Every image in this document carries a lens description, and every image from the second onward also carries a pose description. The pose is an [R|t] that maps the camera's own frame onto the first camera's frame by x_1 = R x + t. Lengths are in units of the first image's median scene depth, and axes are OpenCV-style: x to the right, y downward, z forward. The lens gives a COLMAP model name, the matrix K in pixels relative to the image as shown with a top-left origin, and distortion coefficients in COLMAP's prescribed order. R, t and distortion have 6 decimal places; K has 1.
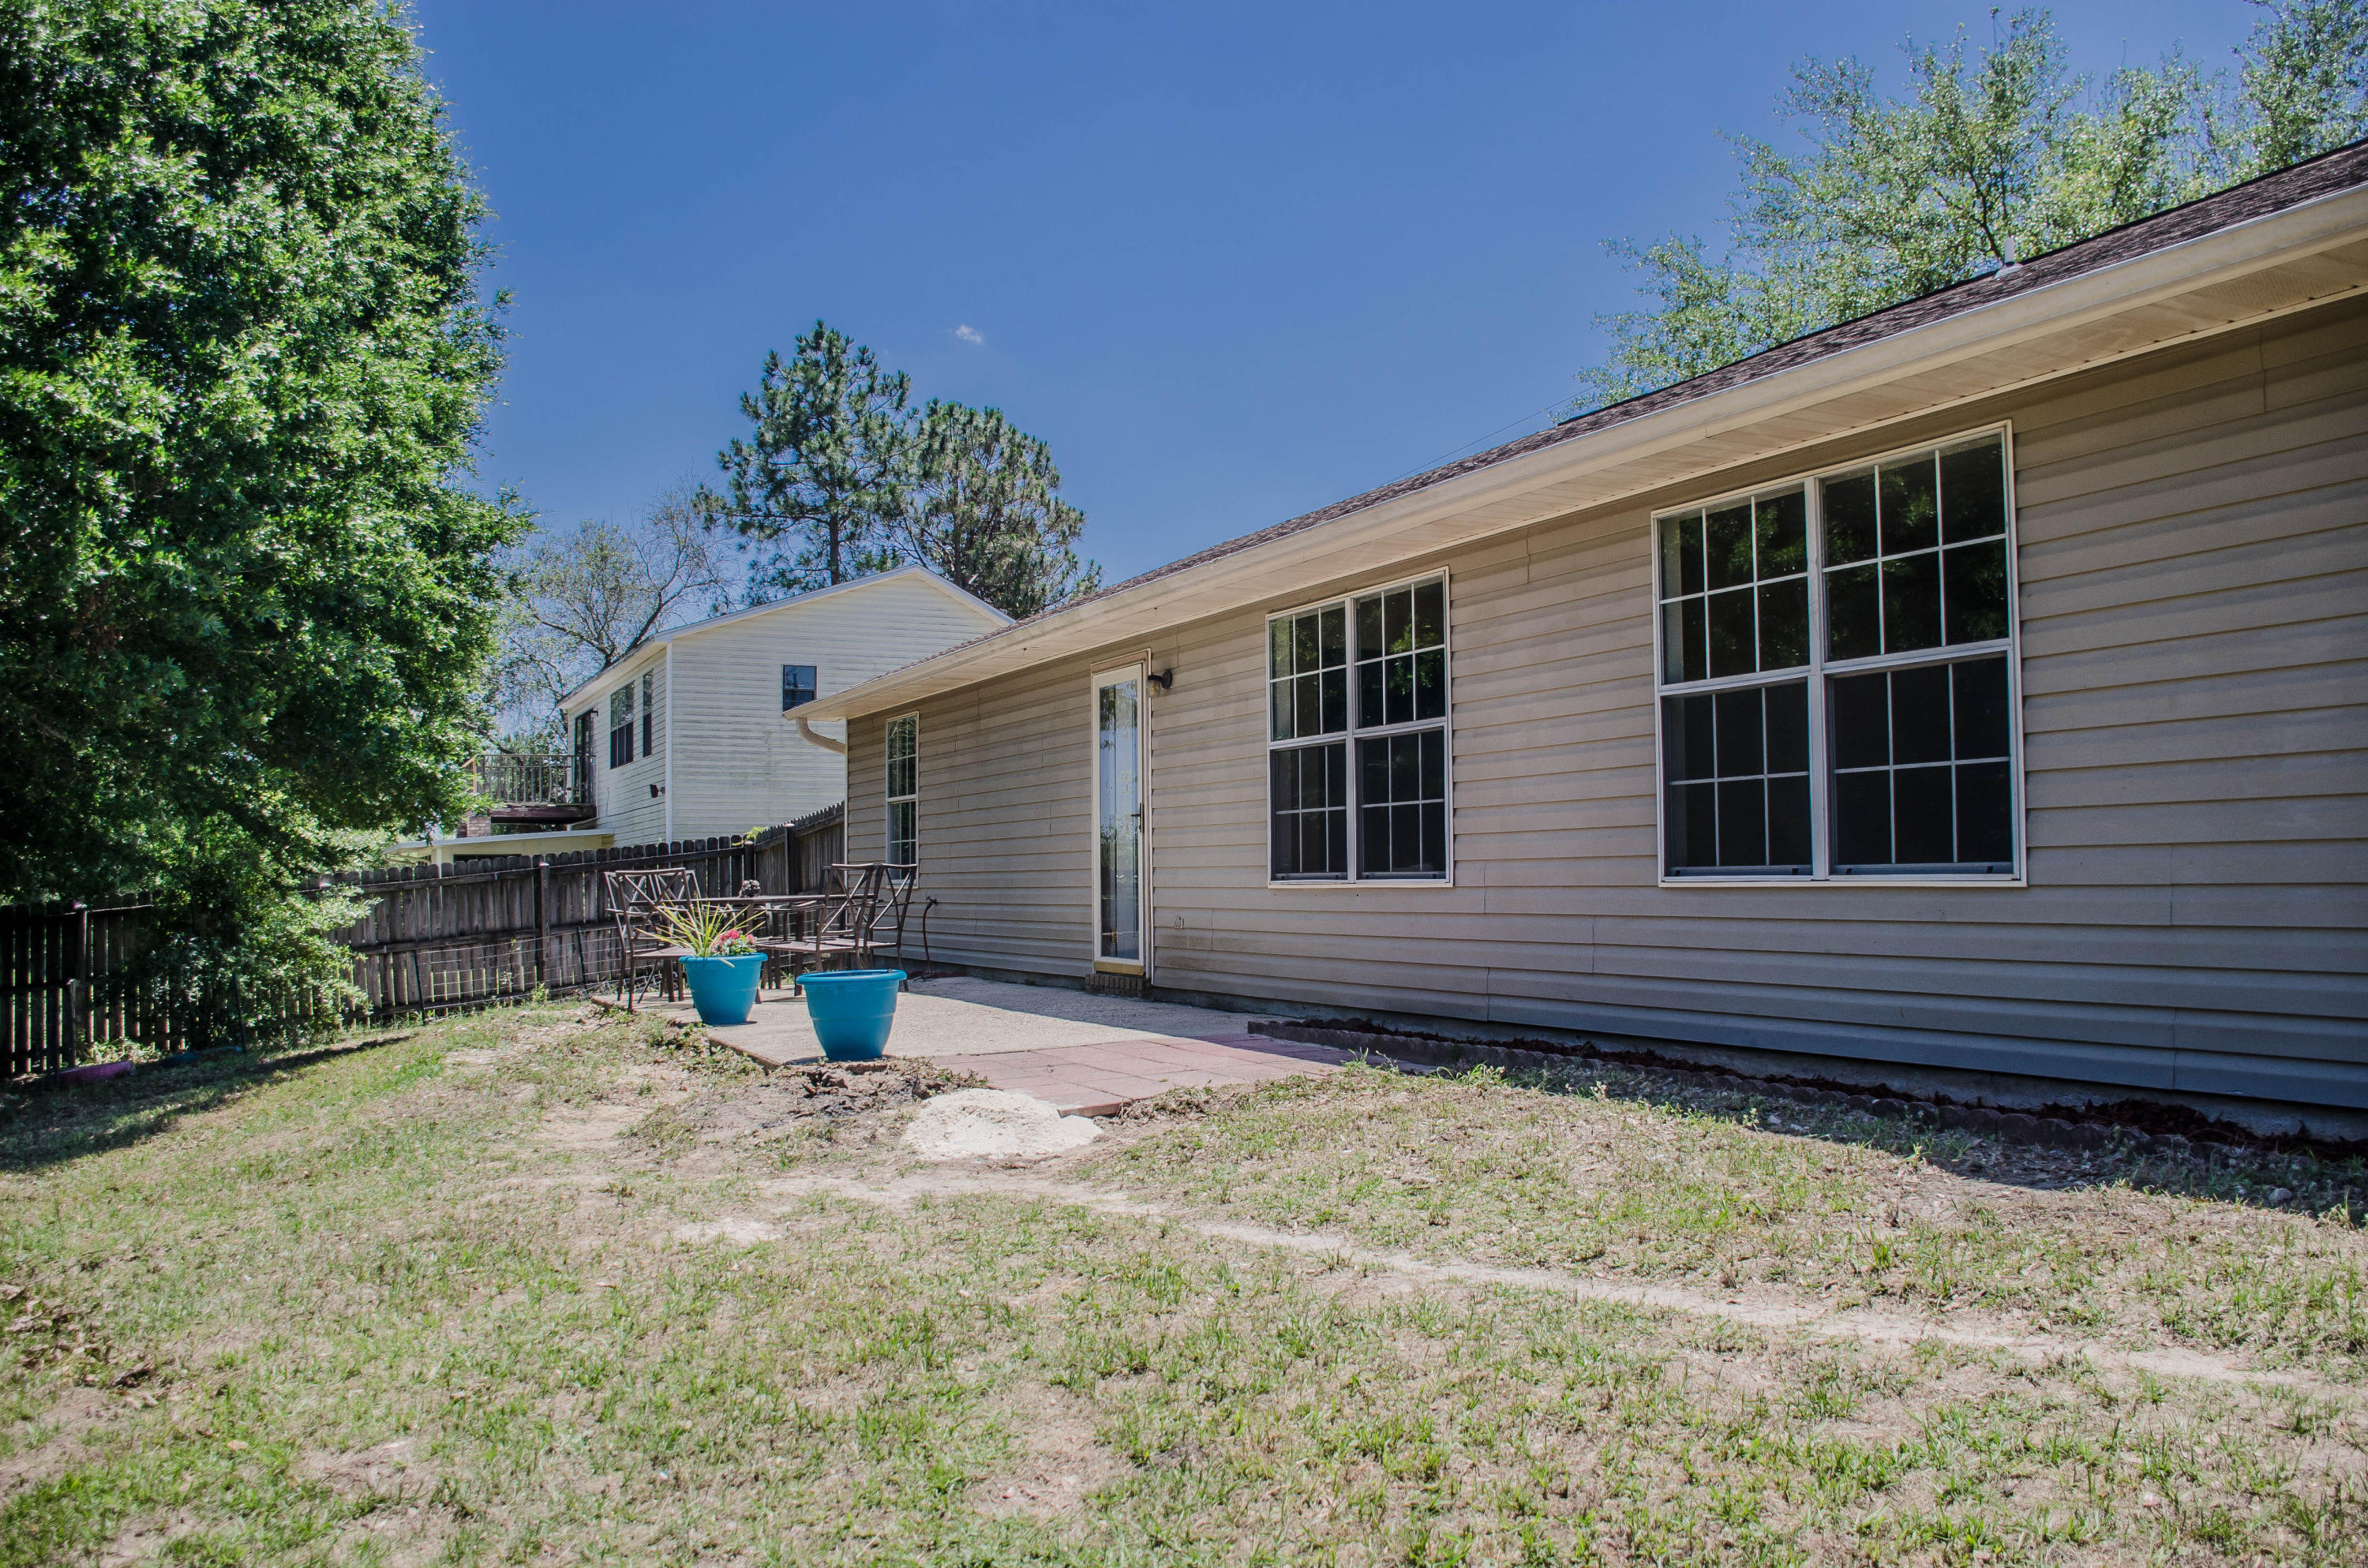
lens RADIAL K [[1841.7, 0, 1190.4], [0, 1841.7, 808.9], [0, 0, 1]] dist [-0.153912, 0.108002]
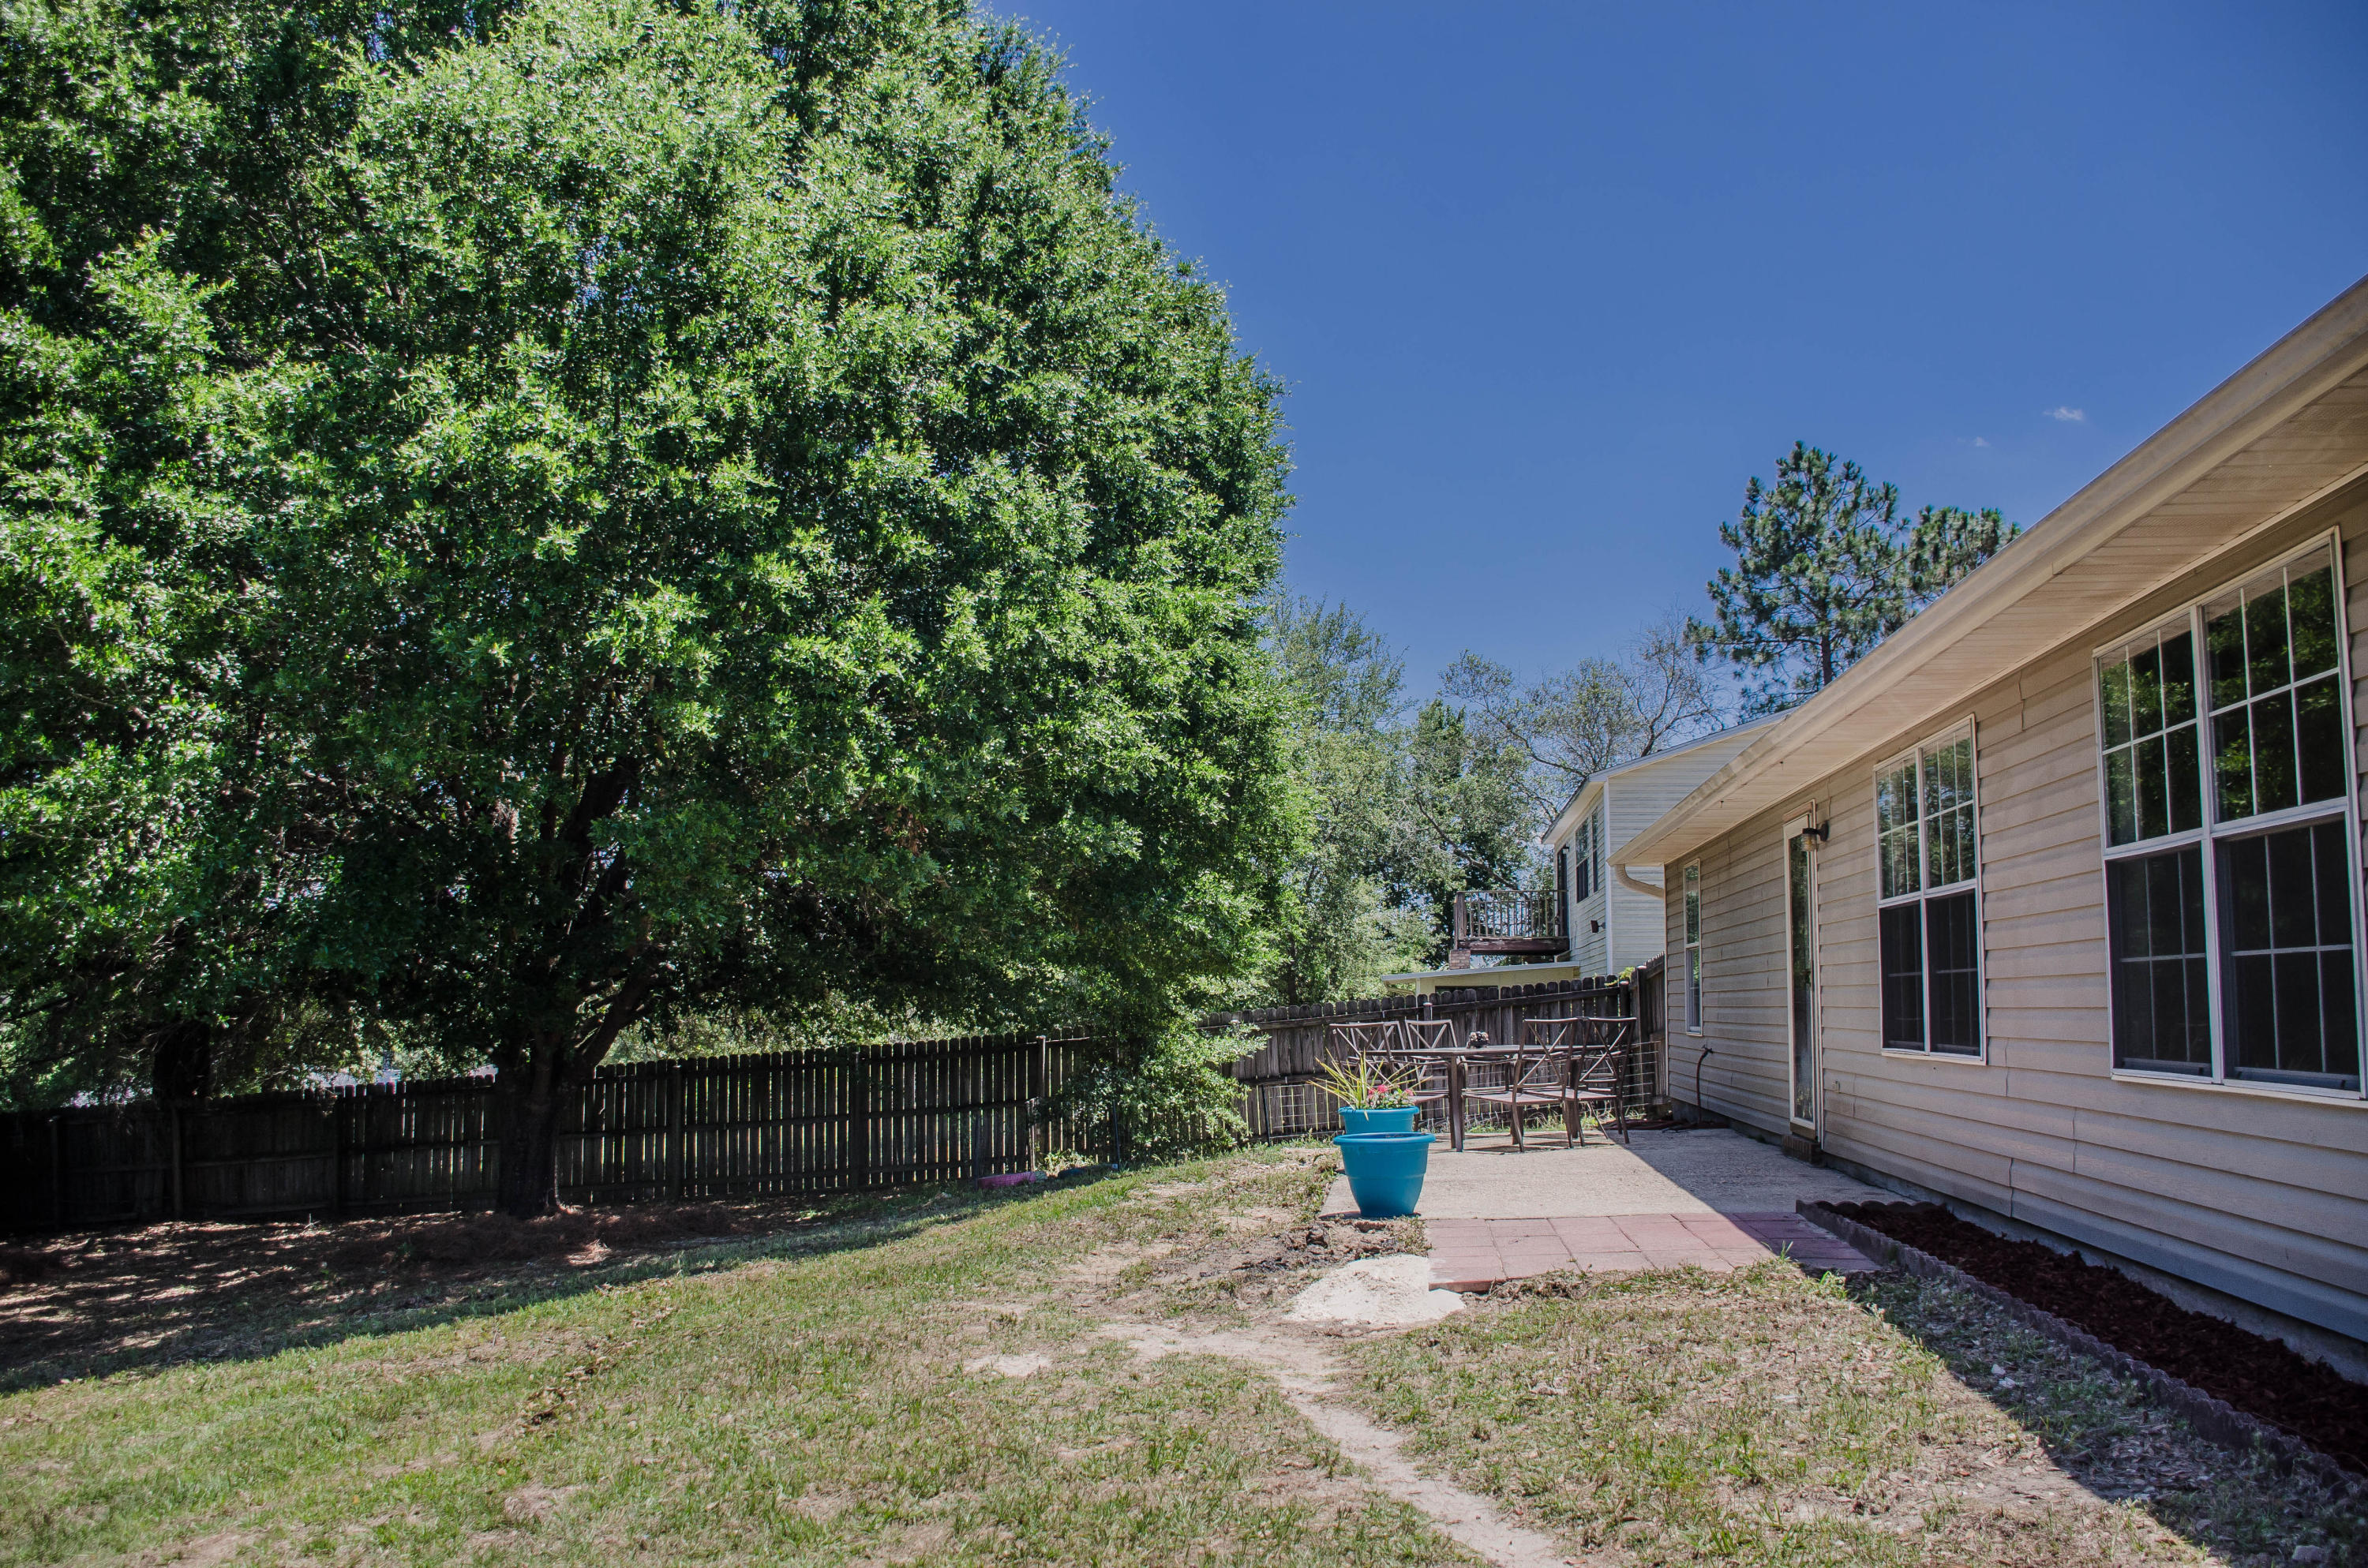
lens RADIAL K [[1841.7, 0, 1190.4], [0, 1841.7, 808.9], [0, 0, 1]] dist [-0.153912, 0.108002]
pose [[0.833481, -0.045433, -0.550676, 0.150185], [0.009101, 0.997607, -0.068532, -0.013278], [0.552472, 0.052108, 0.831901, 0.018749]]
